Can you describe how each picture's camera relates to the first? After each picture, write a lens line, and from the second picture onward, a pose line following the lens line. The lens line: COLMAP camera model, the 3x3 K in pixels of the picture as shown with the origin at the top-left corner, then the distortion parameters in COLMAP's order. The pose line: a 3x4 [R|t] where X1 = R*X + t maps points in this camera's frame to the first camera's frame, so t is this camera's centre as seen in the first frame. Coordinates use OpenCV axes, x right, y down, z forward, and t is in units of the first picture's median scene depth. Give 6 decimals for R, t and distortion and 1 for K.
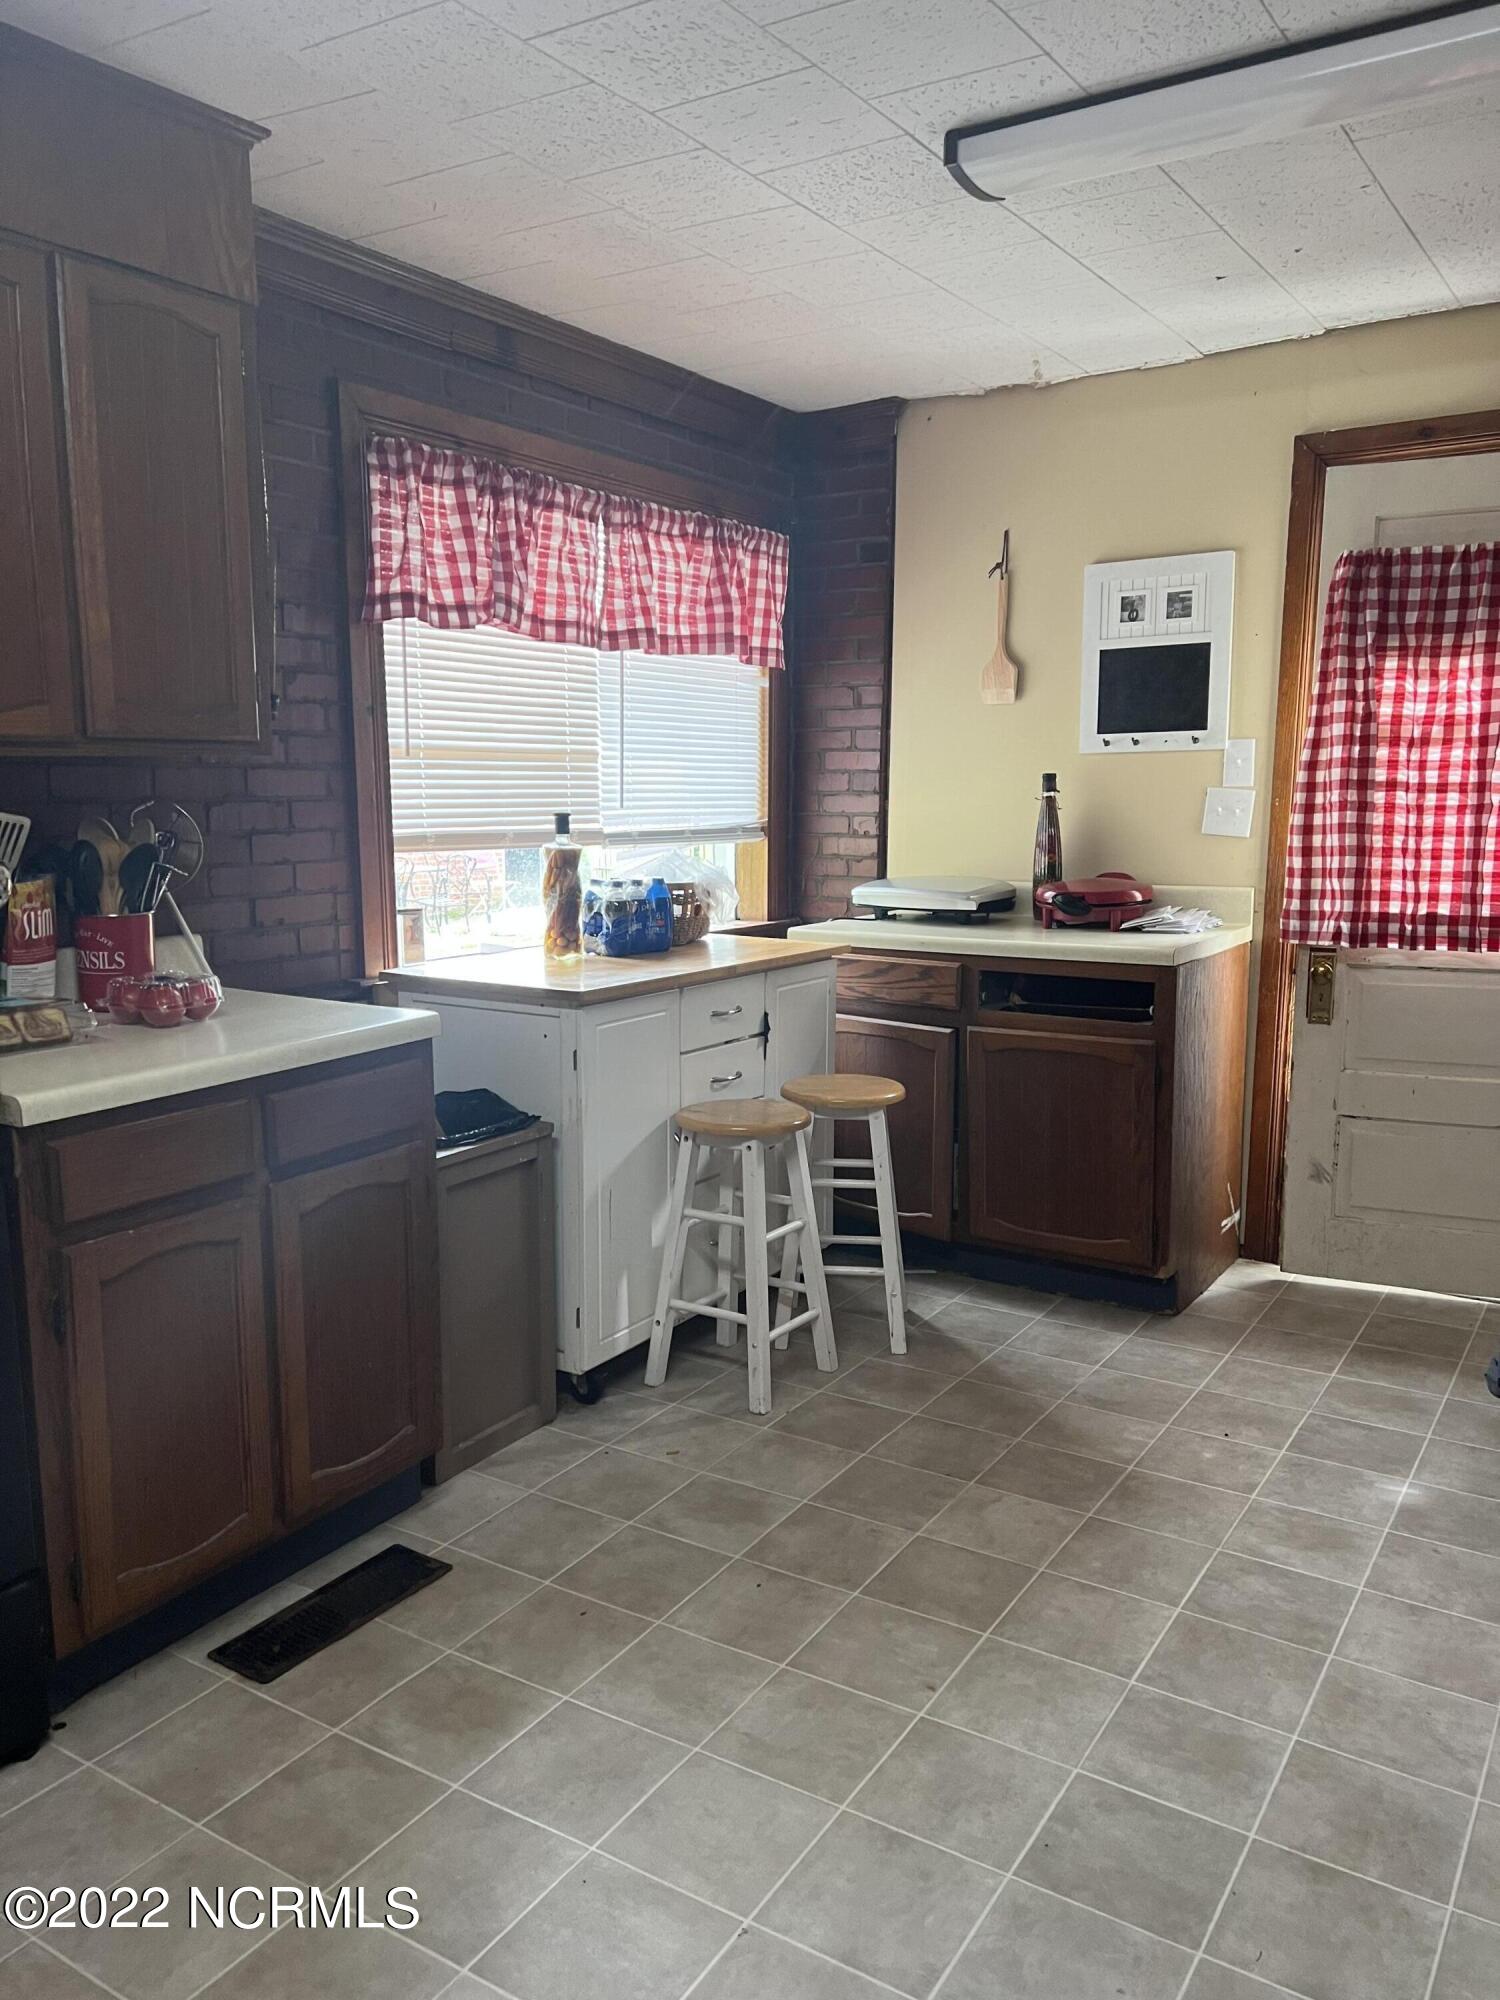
lens RADIAL K [[1518.6, 0, 749.1], [0, 1518.6, 1001.4], [0, 0, 1]] dist [0.024407, -0.005016]
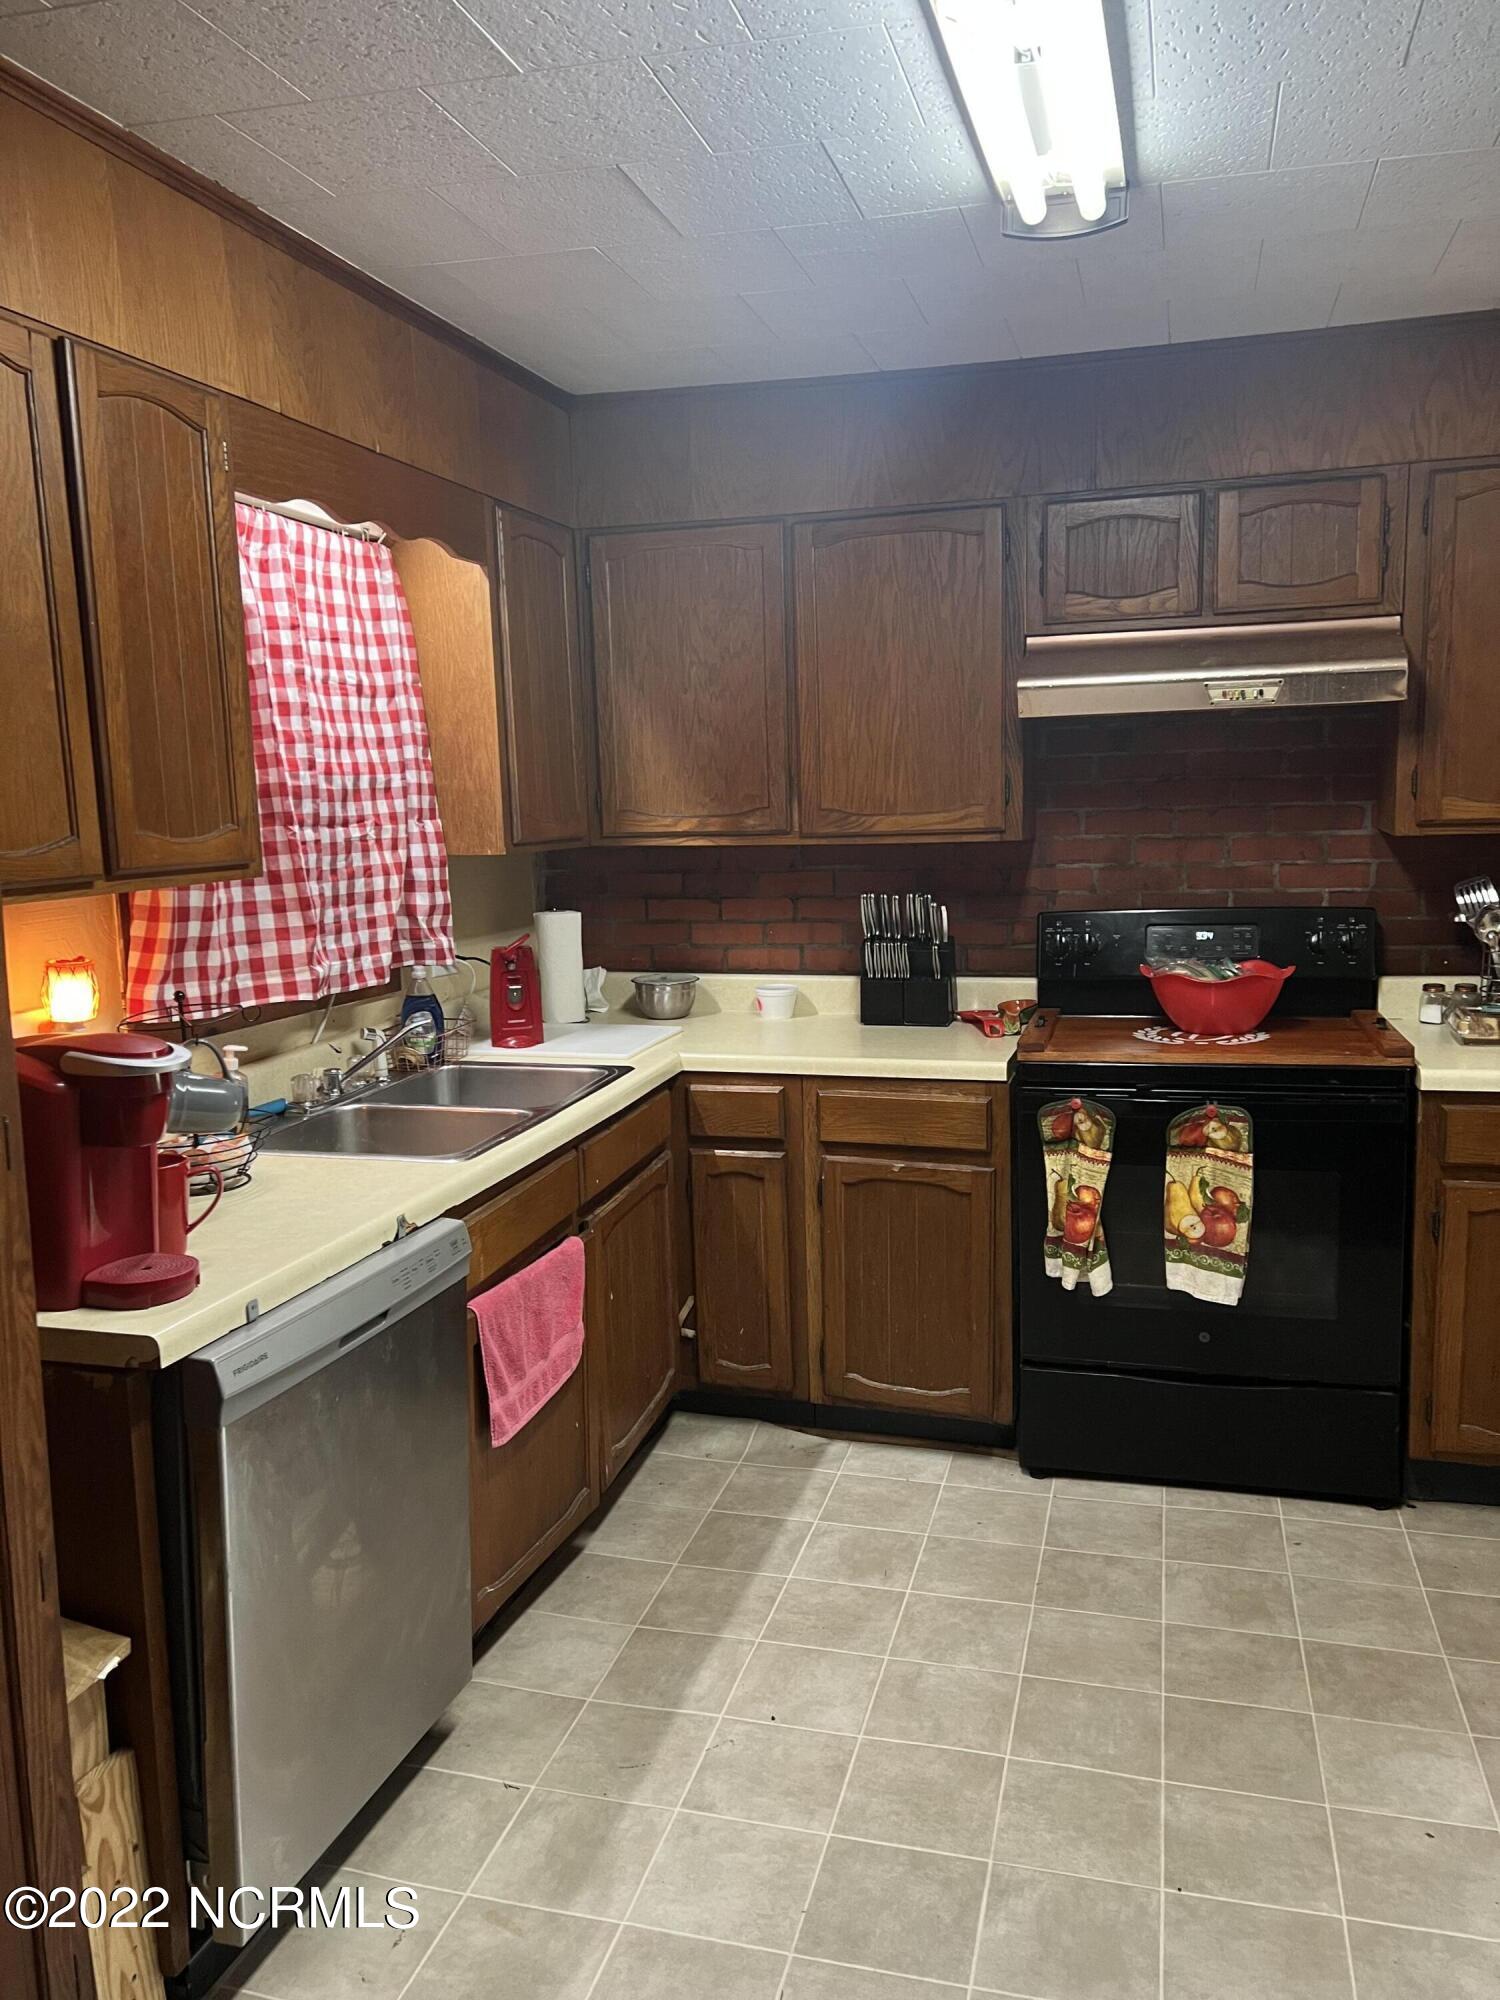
lens RADIAL K [[1518.6, 0, 750.3], [0, 1518.6, 998.6], [0, 0, 1]] dist [0.024407, -0.005016]
pose [[0.286574, 0.126239, -0.949705, 0.909625], [-0.123560, 0.987872, 0.094028, -0.130972], [0.950057, 0.090399, 0.298696, 0.400988]]
